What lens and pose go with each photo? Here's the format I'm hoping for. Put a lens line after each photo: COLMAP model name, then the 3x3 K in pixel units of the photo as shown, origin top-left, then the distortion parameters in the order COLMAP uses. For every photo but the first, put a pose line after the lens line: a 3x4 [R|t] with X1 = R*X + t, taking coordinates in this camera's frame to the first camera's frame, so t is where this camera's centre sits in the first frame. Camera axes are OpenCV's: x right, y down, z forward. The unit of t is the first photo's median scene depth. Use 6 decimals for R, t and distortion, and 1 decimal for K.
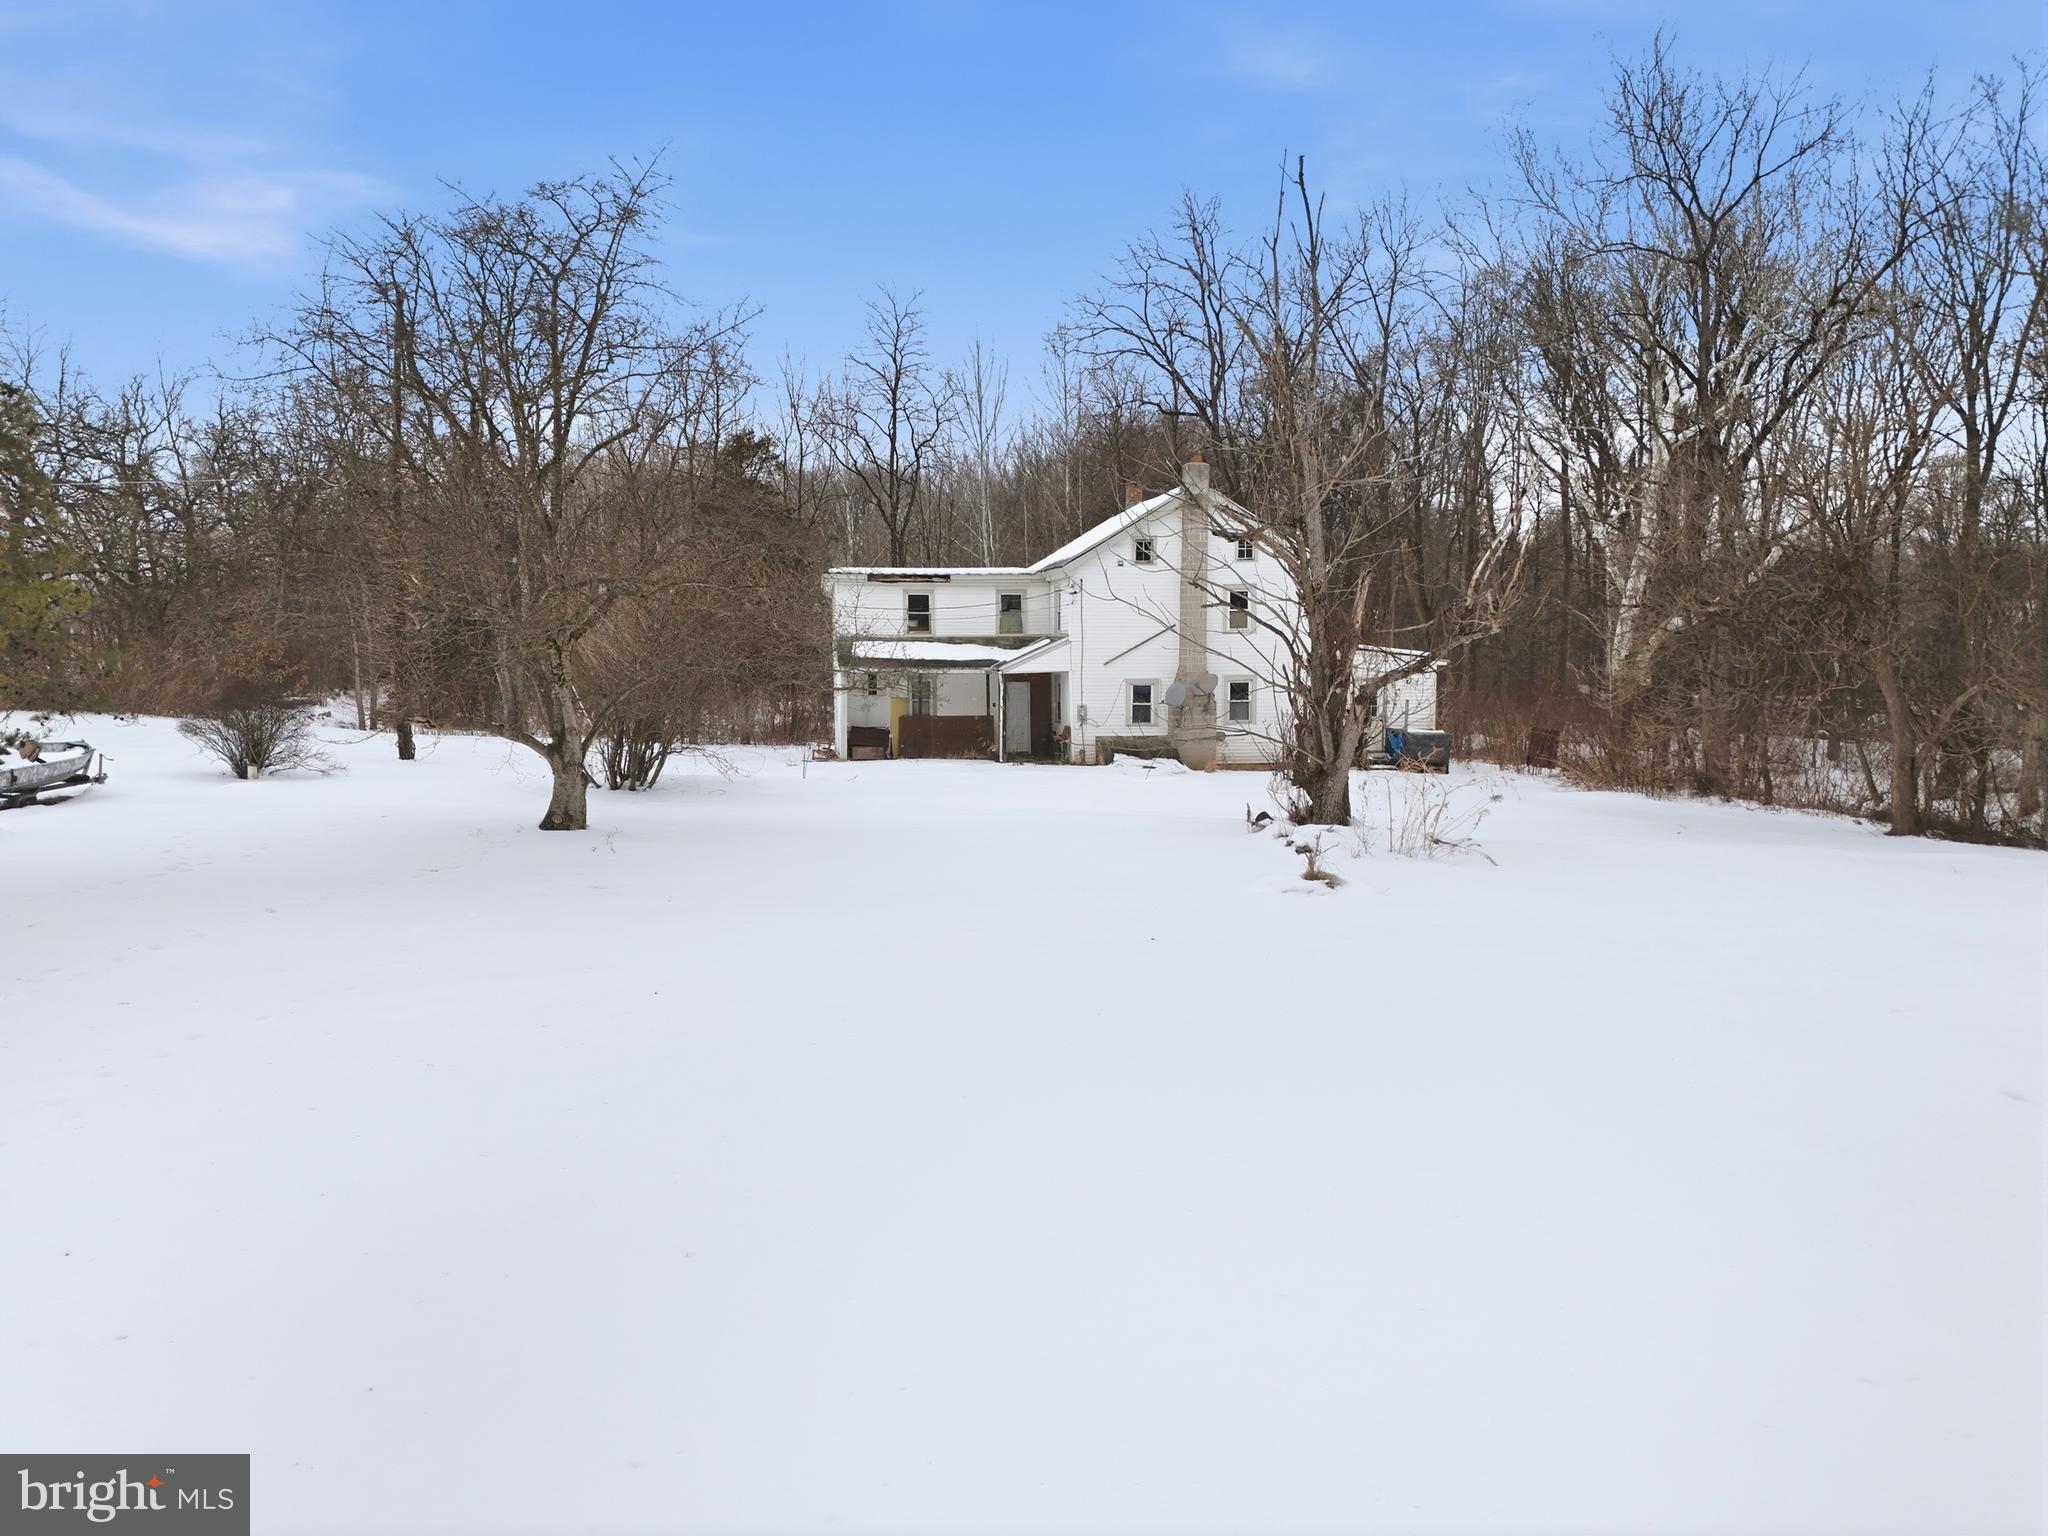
lens RADIAL K [[1459.2, 0, 1019.9], [0, 1459.2, 766.0], [0, 0, 1]] dist [0.058492, 0.000099]
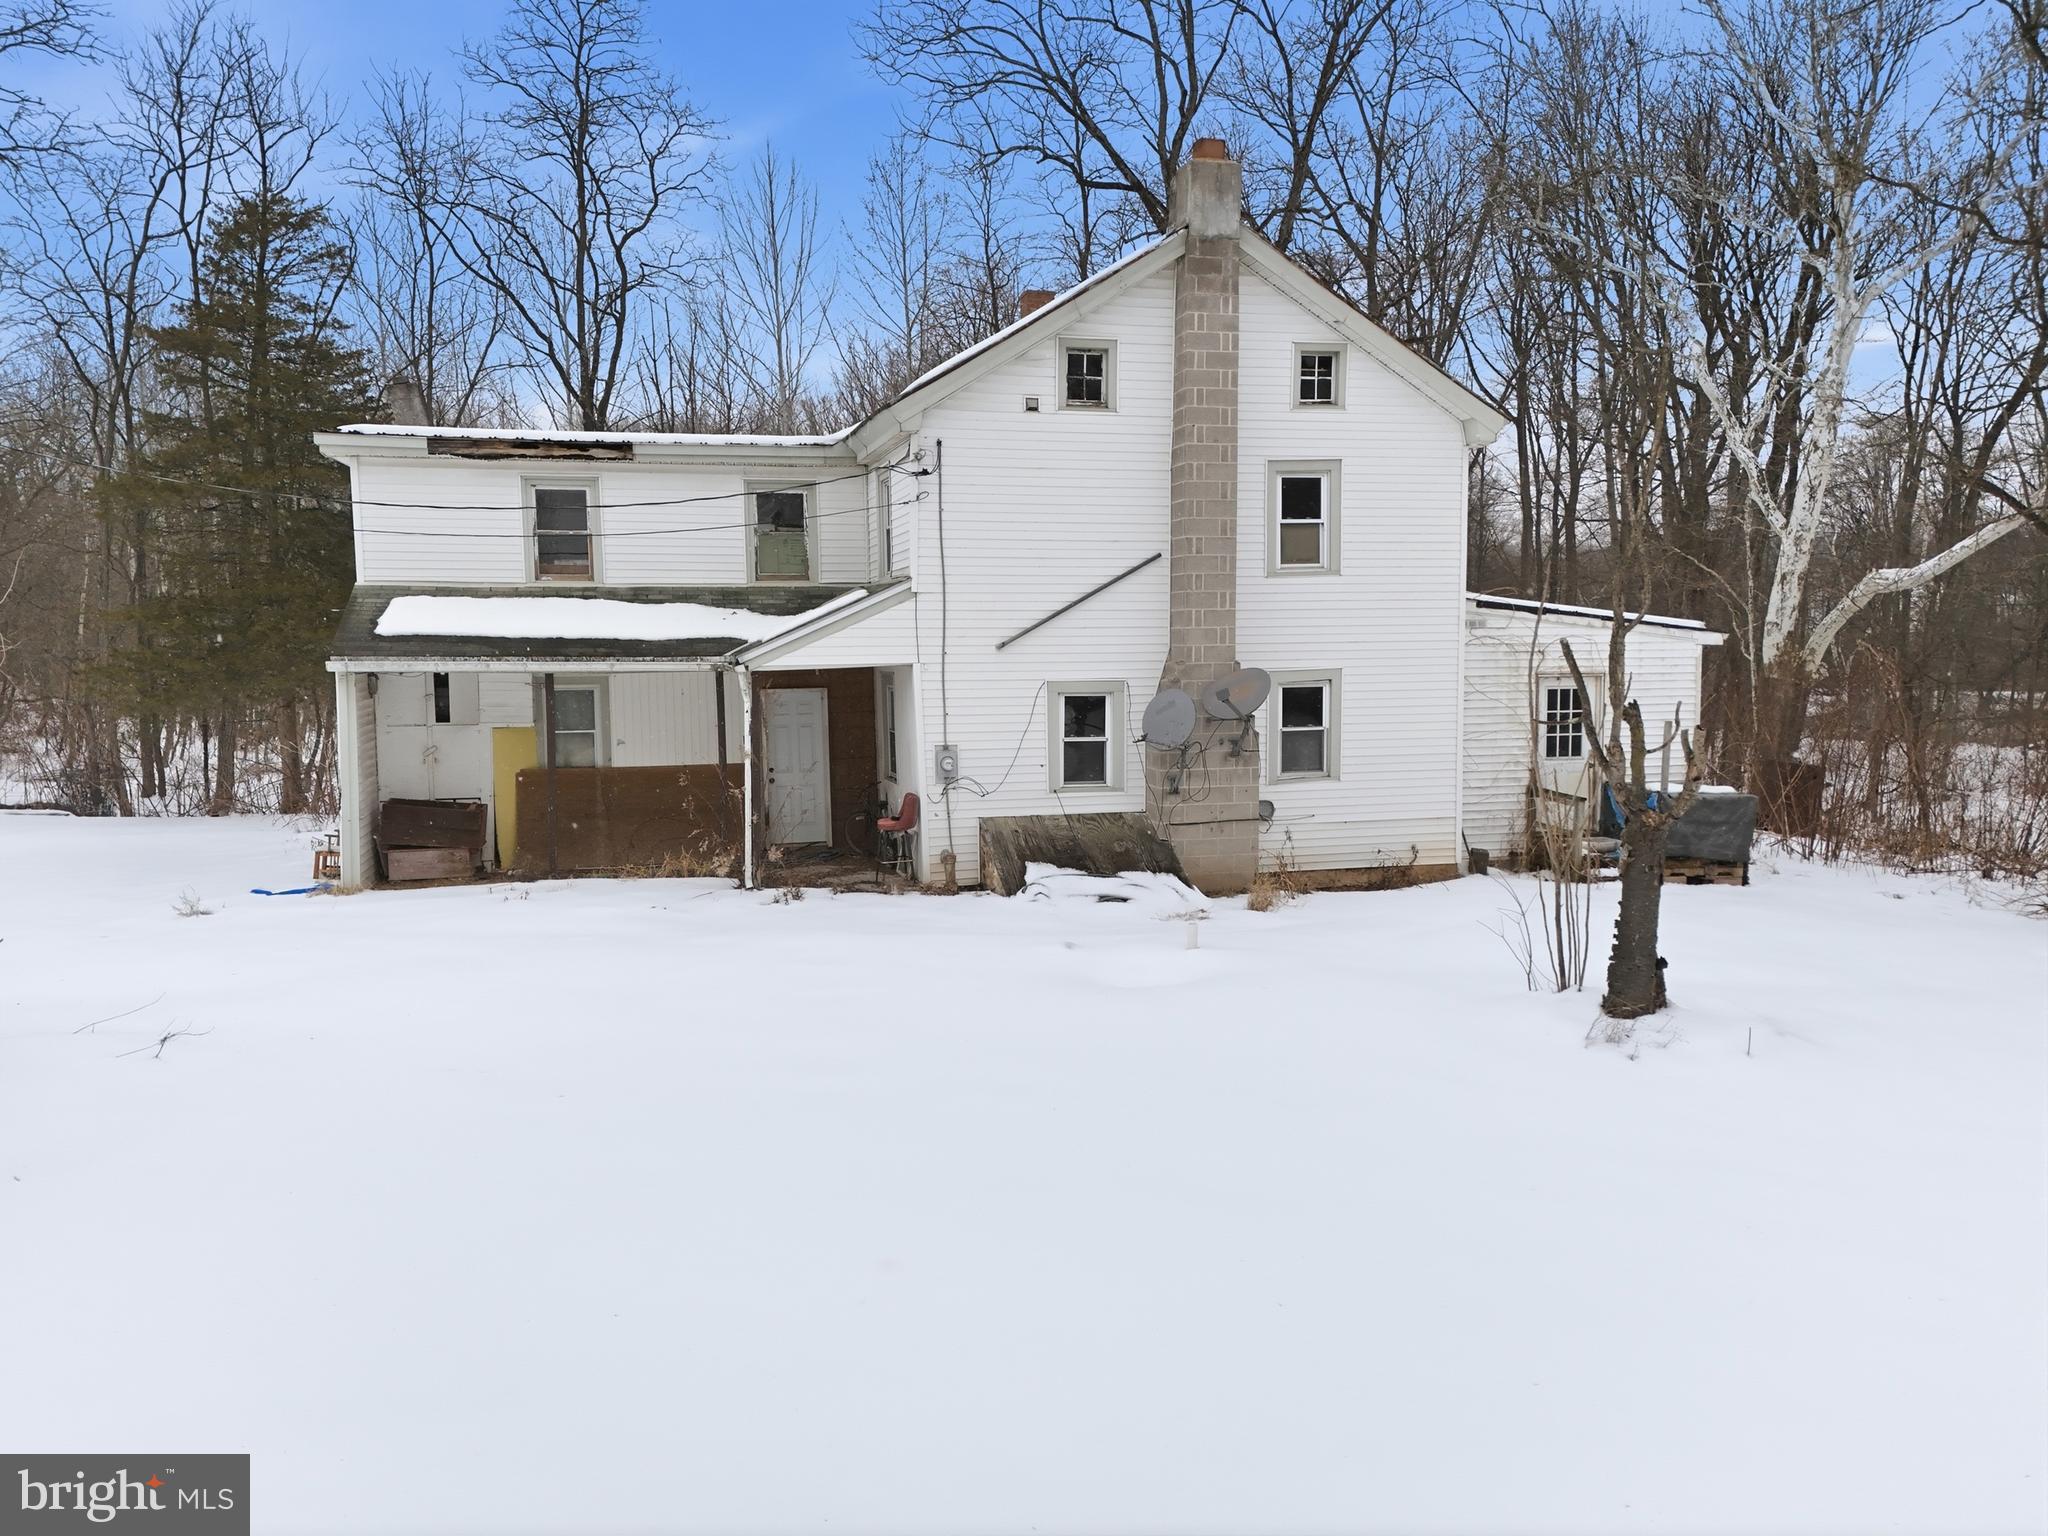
lens RADIAL K [[1459.2, 0, 1028.5], [0, 1459.2, 769.4], [0, 0, 1]] dist [0.058492, 0.000099]
pose [[0.994084, -0.016652, 0.107334, 0.020851], [0.015860, 0.999840, 0.008229, -0.037375], [-0.107454, -0.006478, 0.994189, 0.574025]]
